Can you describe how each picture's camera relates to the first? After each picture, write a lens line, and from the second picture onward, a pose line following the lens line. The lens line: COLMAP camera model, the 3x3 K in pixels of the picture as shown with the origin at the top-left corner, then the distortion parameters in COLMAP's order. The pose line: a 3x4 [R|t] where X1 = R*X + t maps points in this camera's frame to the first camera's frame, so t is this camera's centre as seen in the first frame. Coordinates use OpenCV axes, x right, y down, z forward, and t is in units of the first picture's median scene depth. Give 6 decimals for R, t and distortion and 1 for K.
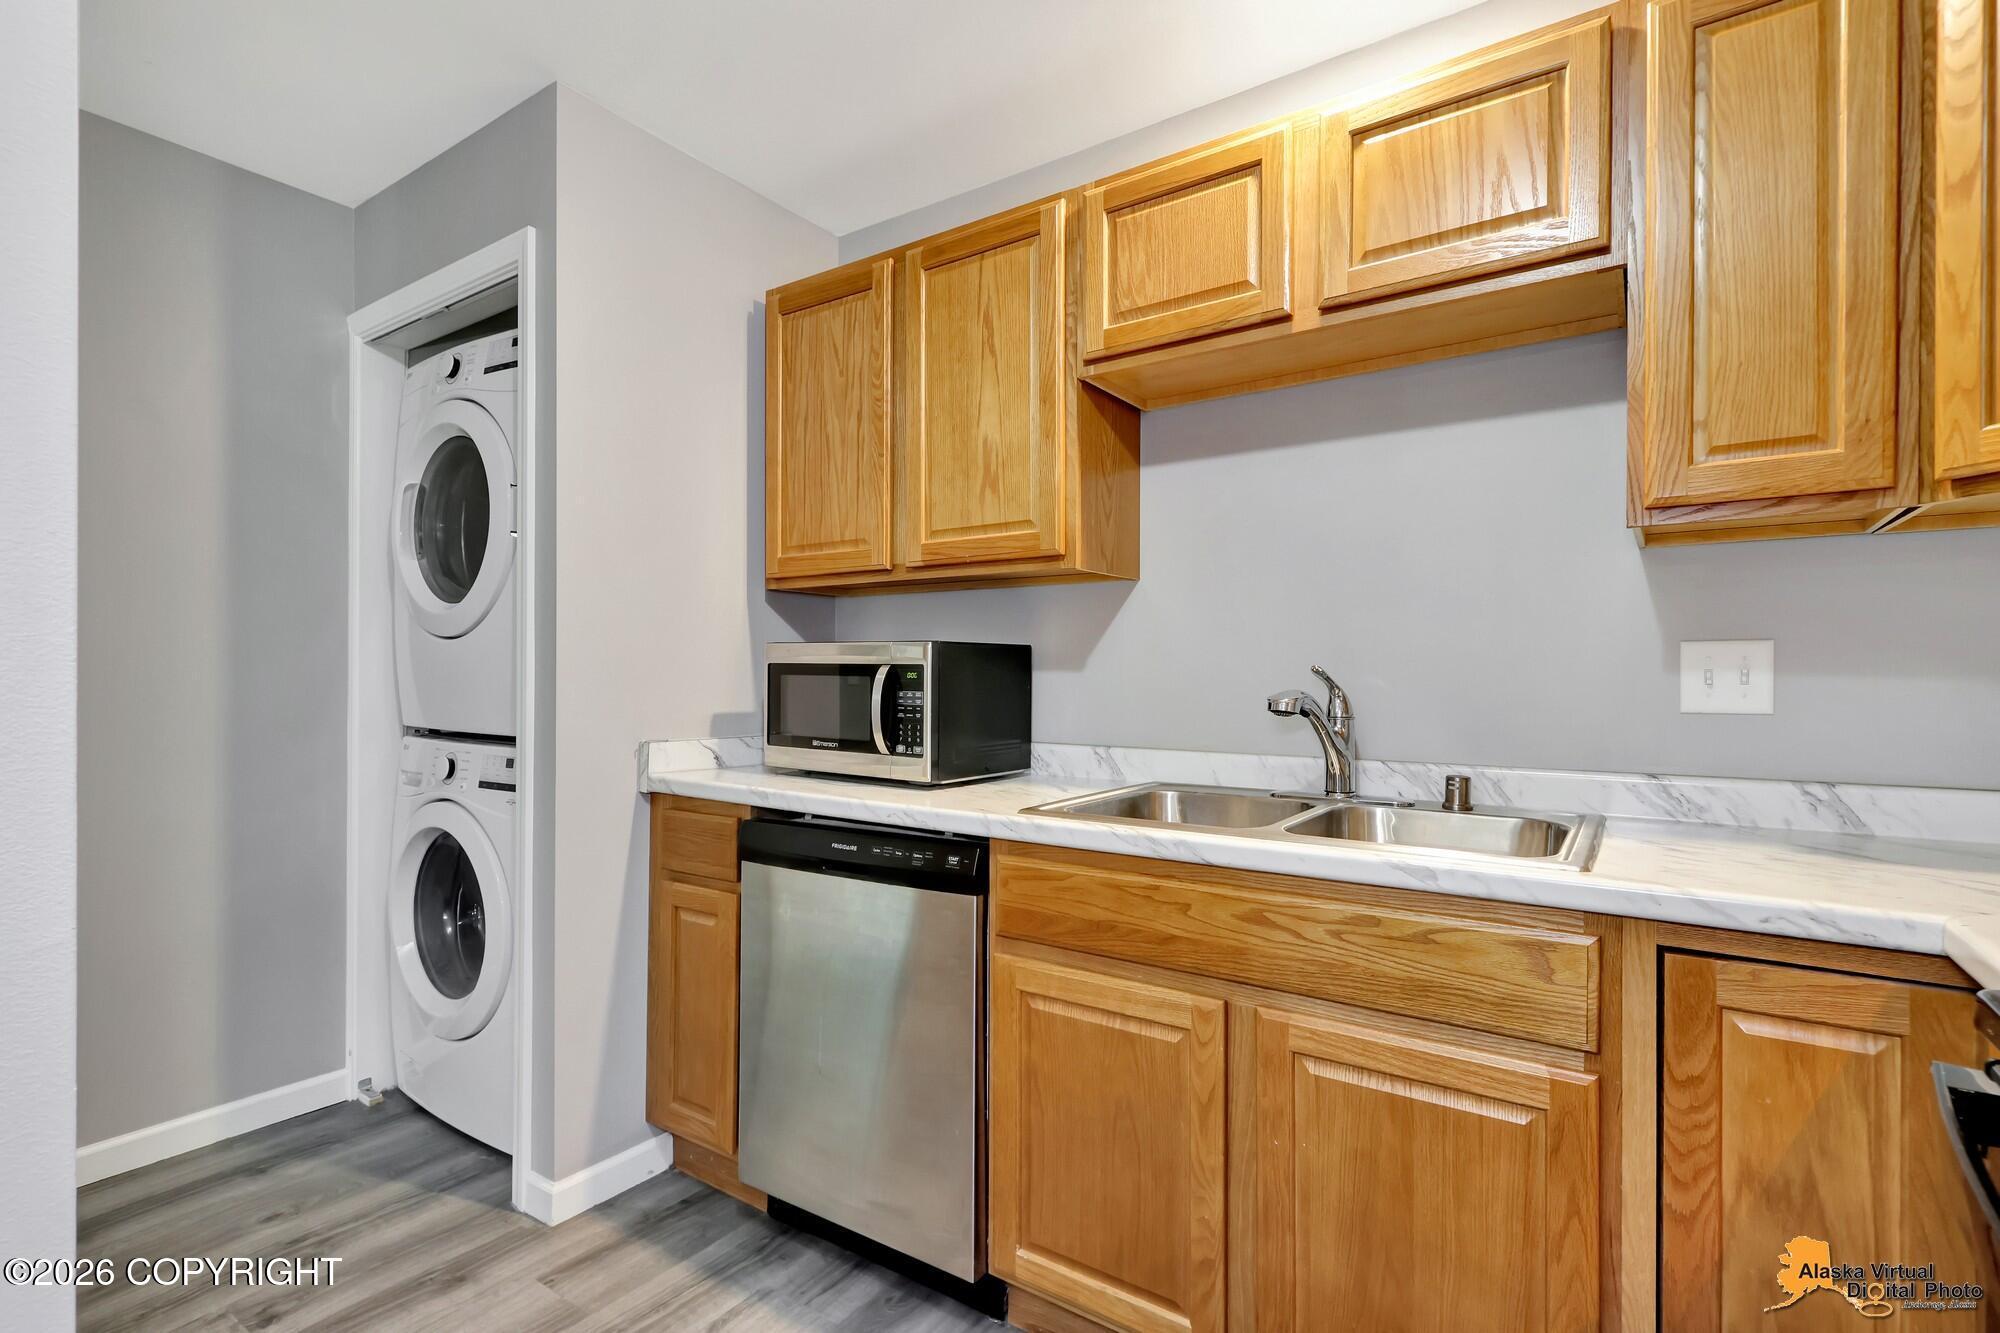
lens RADIAL K [[933.4, 0, 992.0], [0, 933.4, 682.4], [0, 0, 1]] dist [-0.003951, -0.000887]
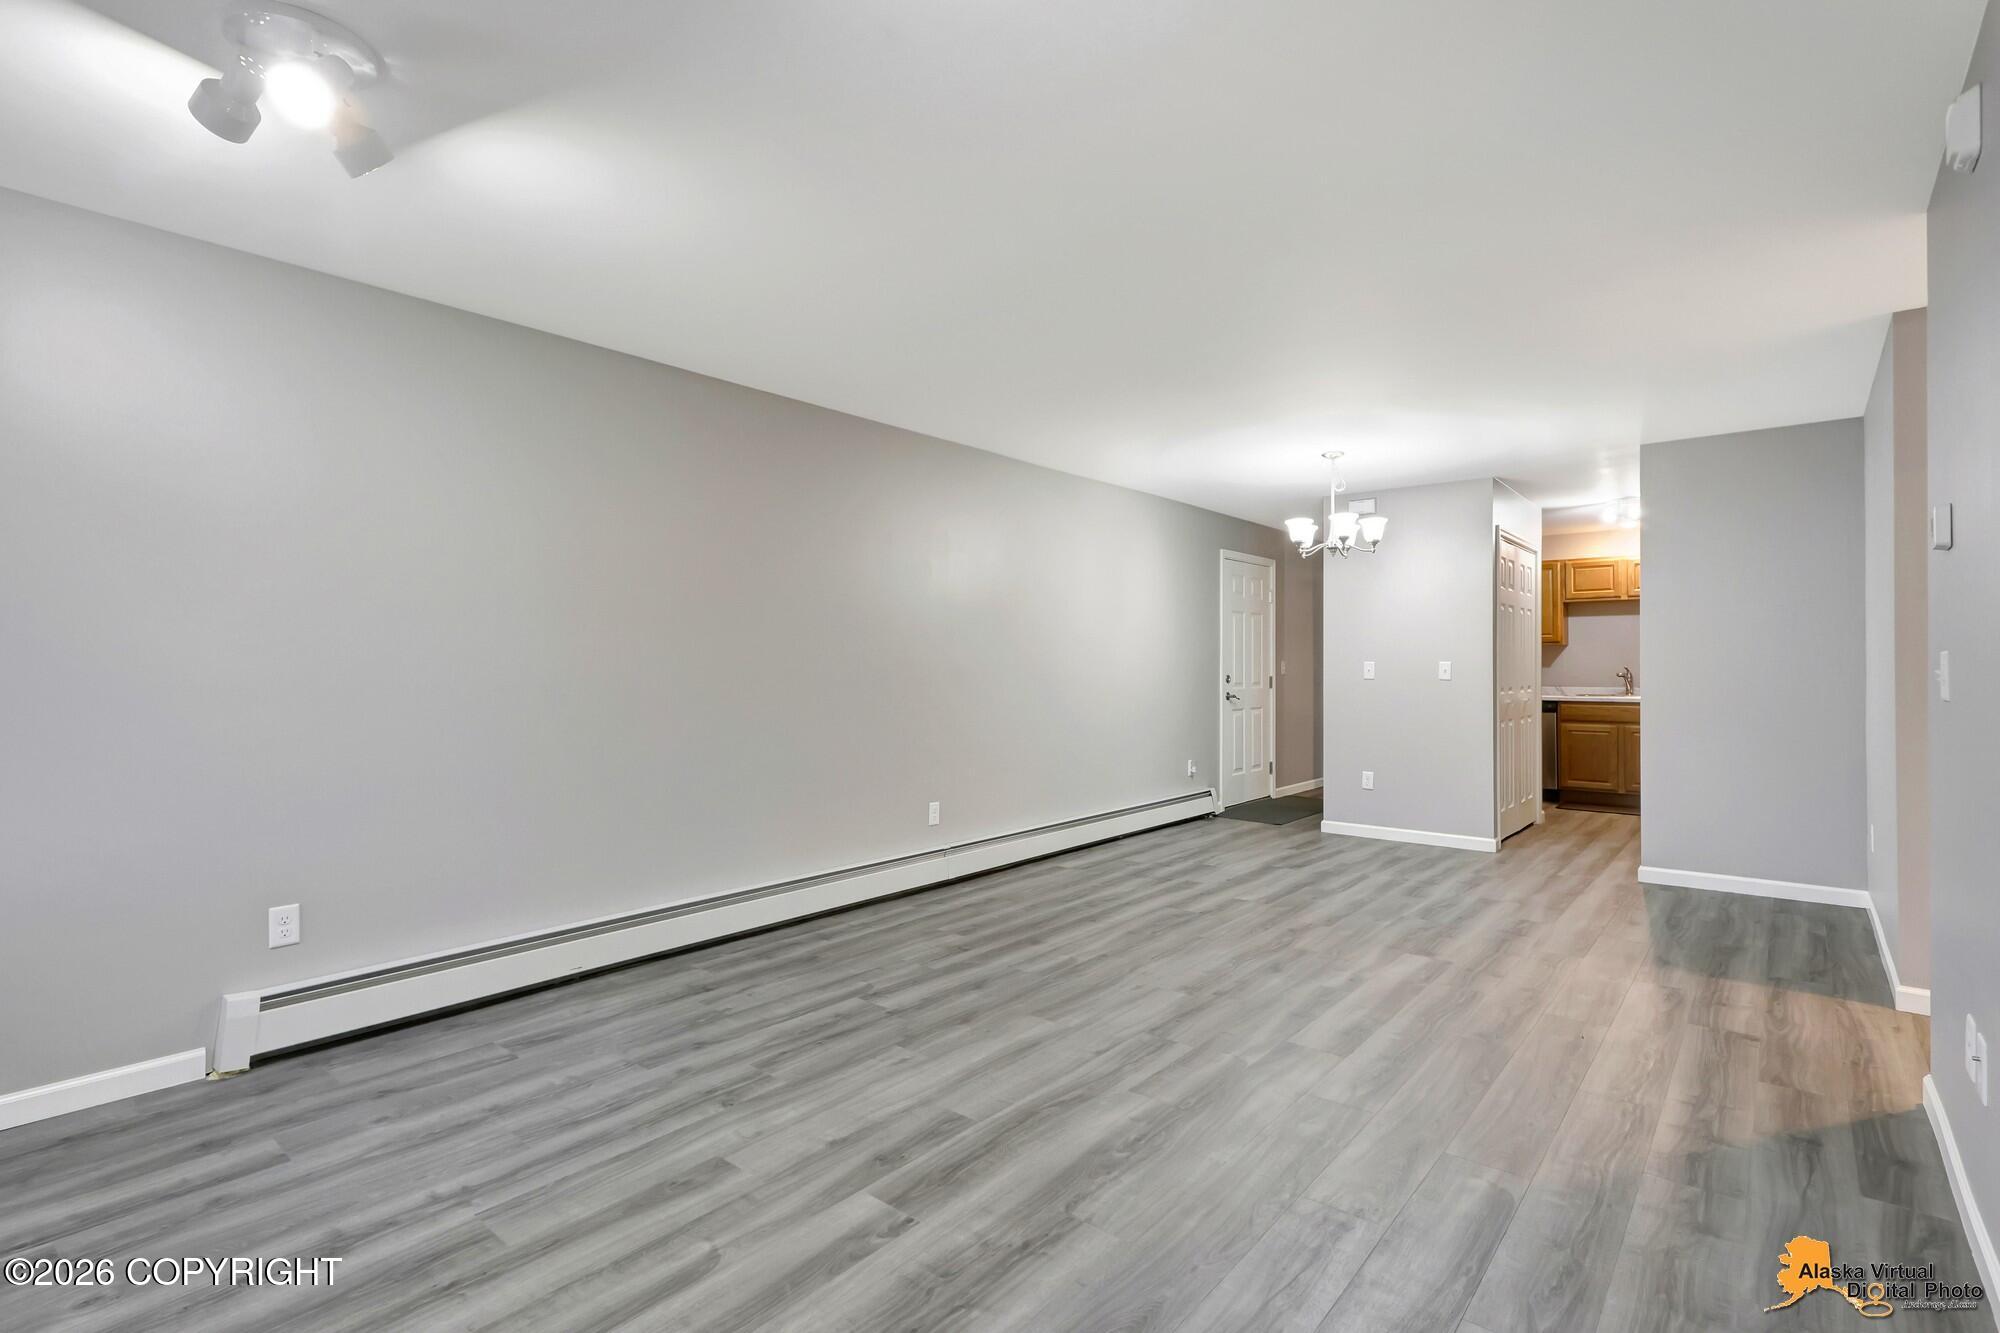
lens RADIAL K [[929.7, 0, 973.6], [0, 929.7, 667.1], [0, 0, 1]] dist [0.001356, 0.000009]
pose [[0.994702, -0.005097, -0.102669, -2.659287], [0.004585, 0.999976, -0.005221, -0.007636], [0.102693, 0.004723, 0.994702, -4.369046]]
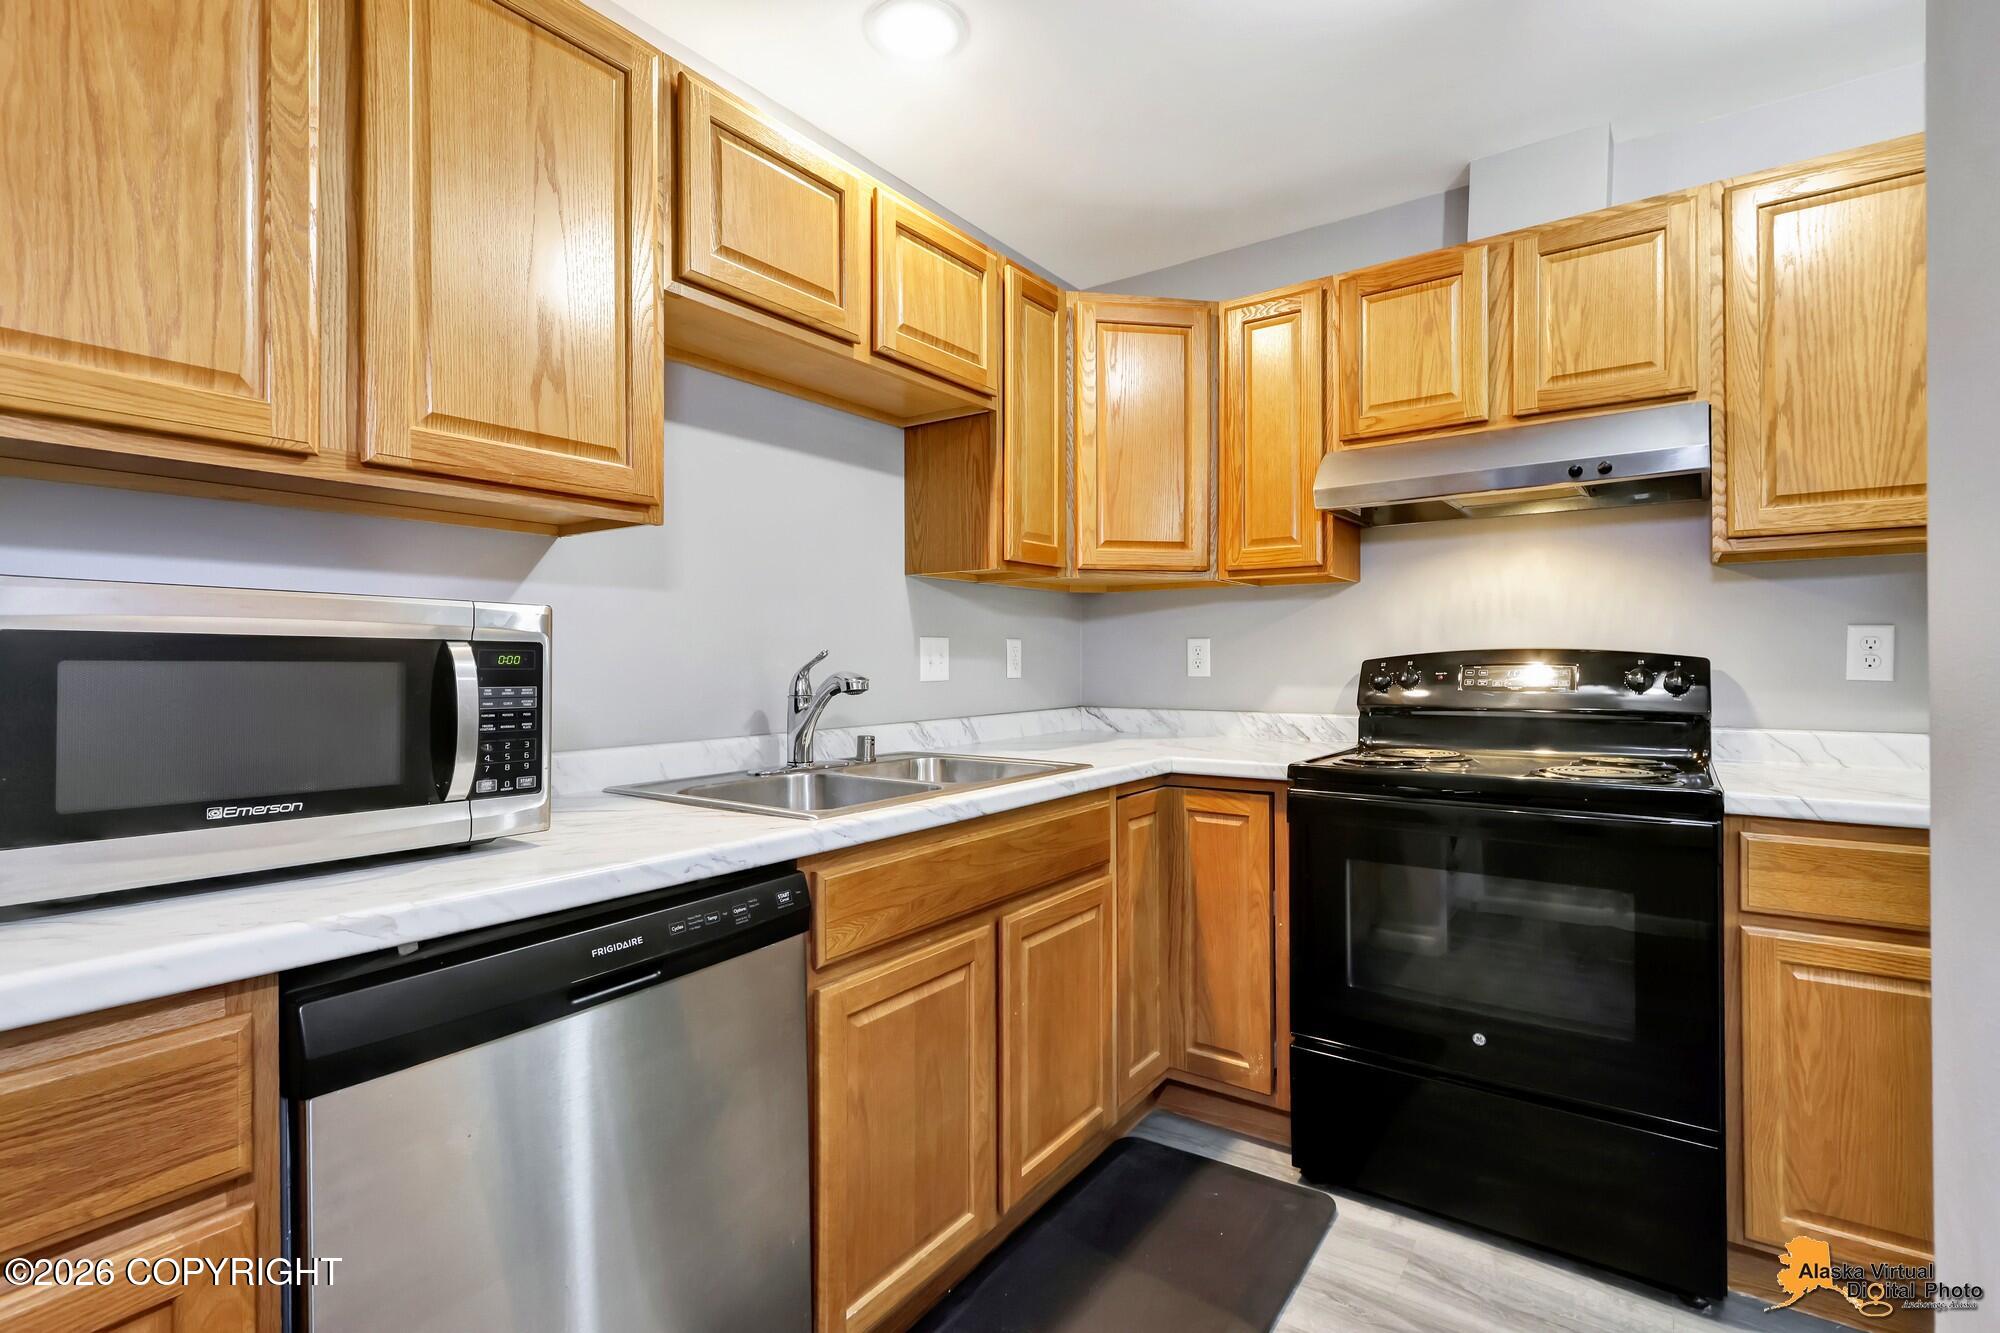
lens RADIAL K [[940.4, 0, 1001.1], [0, 940.4, 658.1], [0, 0, 1]] dist [0.002609, 0.000272]
pose [[0.008737, -0.002679, 0.999958, -0.847578], [0.007450, 0.999969, 0.002614, -0.009995], [-0.999934, 0.007427, 0.008757, 0.831407]]
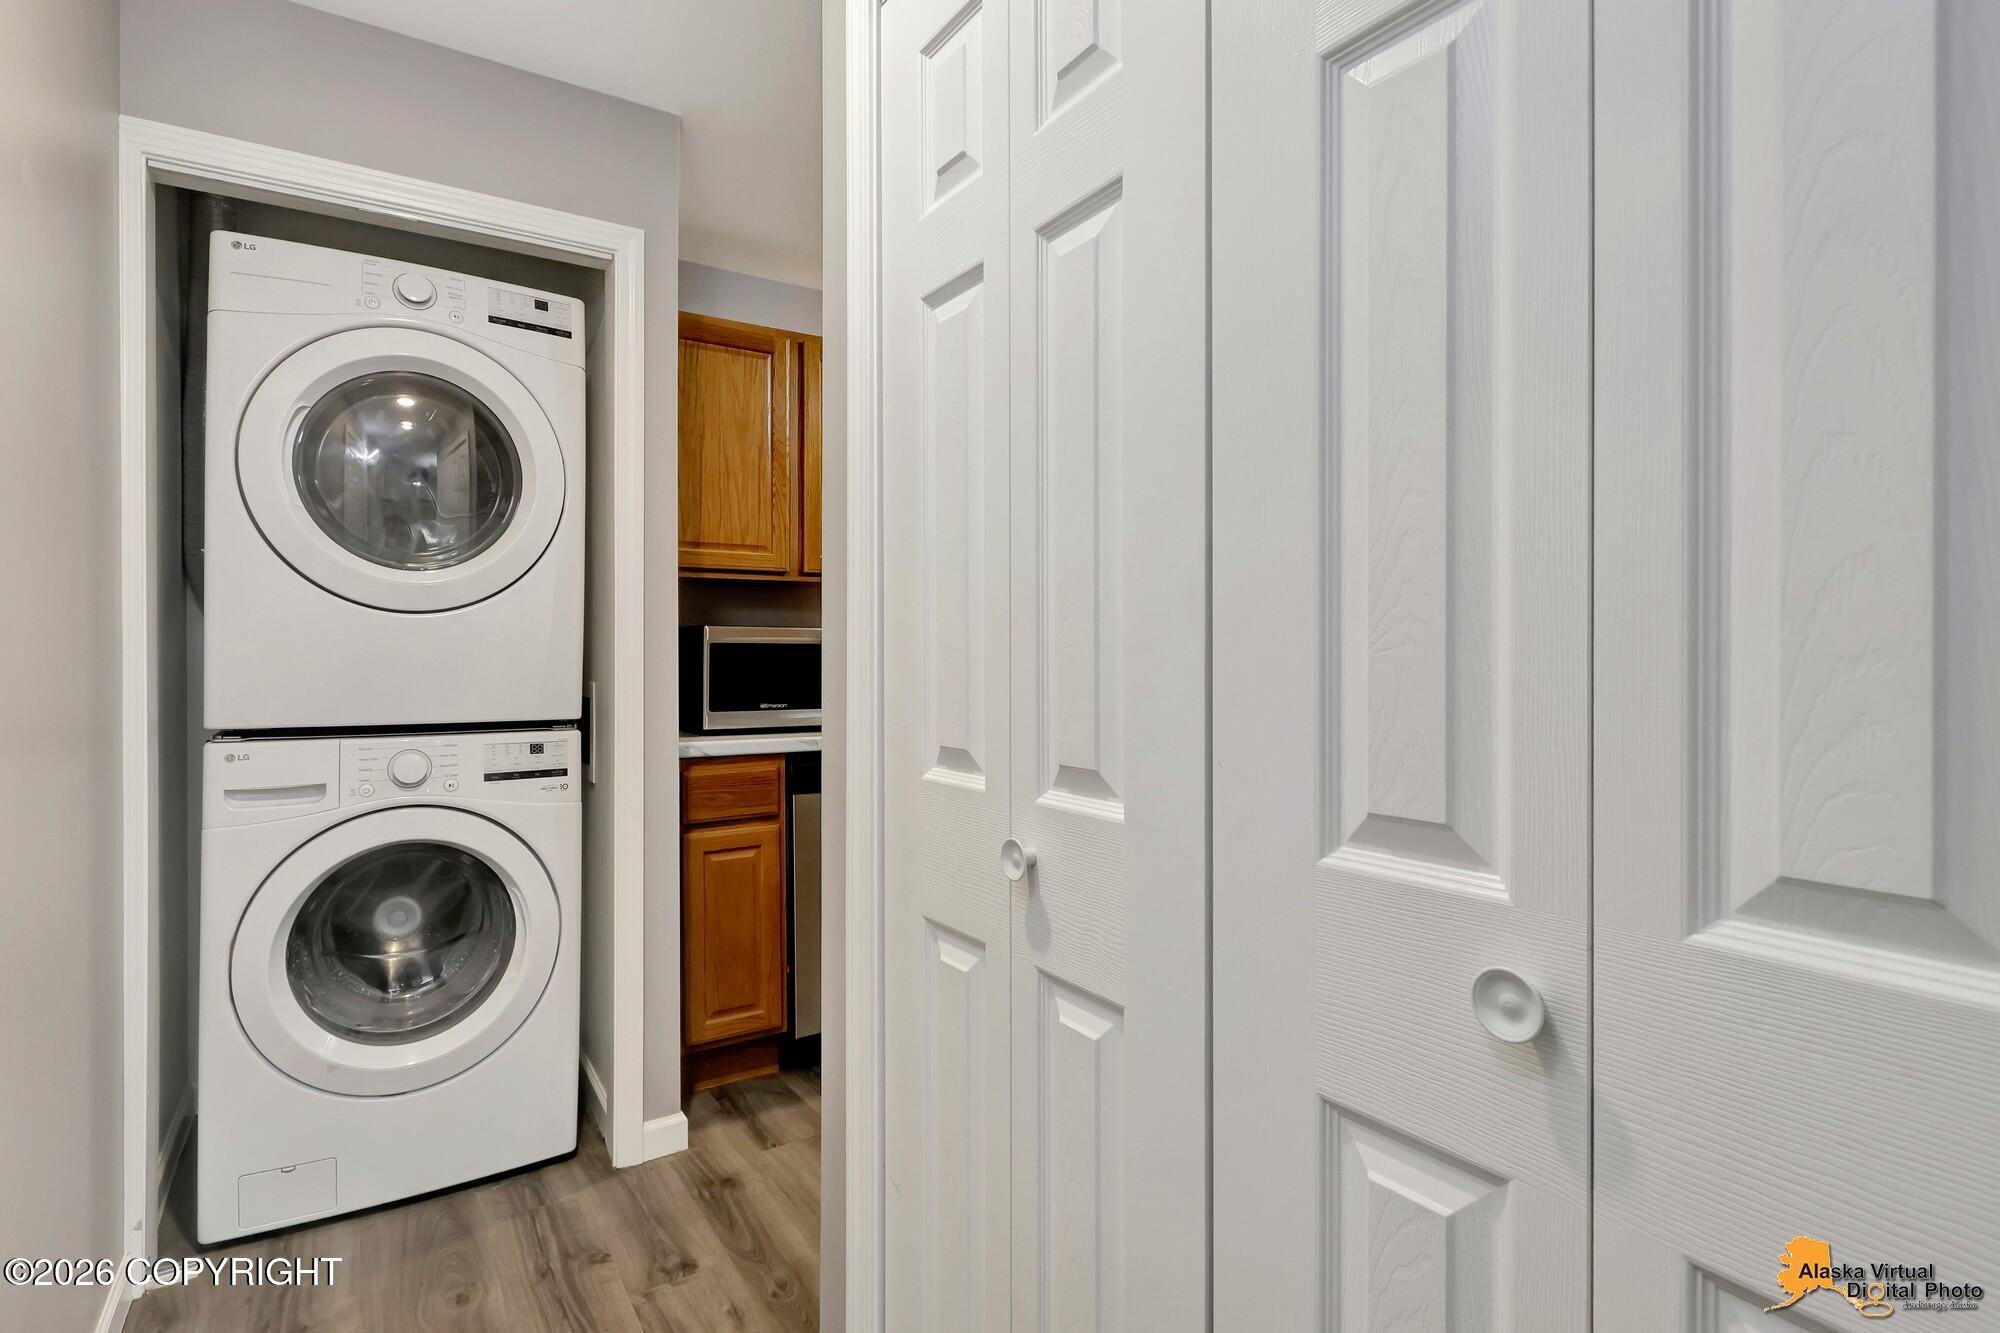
lens RADIAL K [[1017.8, 0, 1000.0], [0, 1017.8, 666.5], [0, 0, 1]] dist [0.031683, -0.000220]
pose [[0.376057, -0.023349, 0.926302, -1.806856], [0.000337, 0.999686, 0.025062, -0.032467], [-0.926597, -0.009113, 0.375946, 0.237891]]
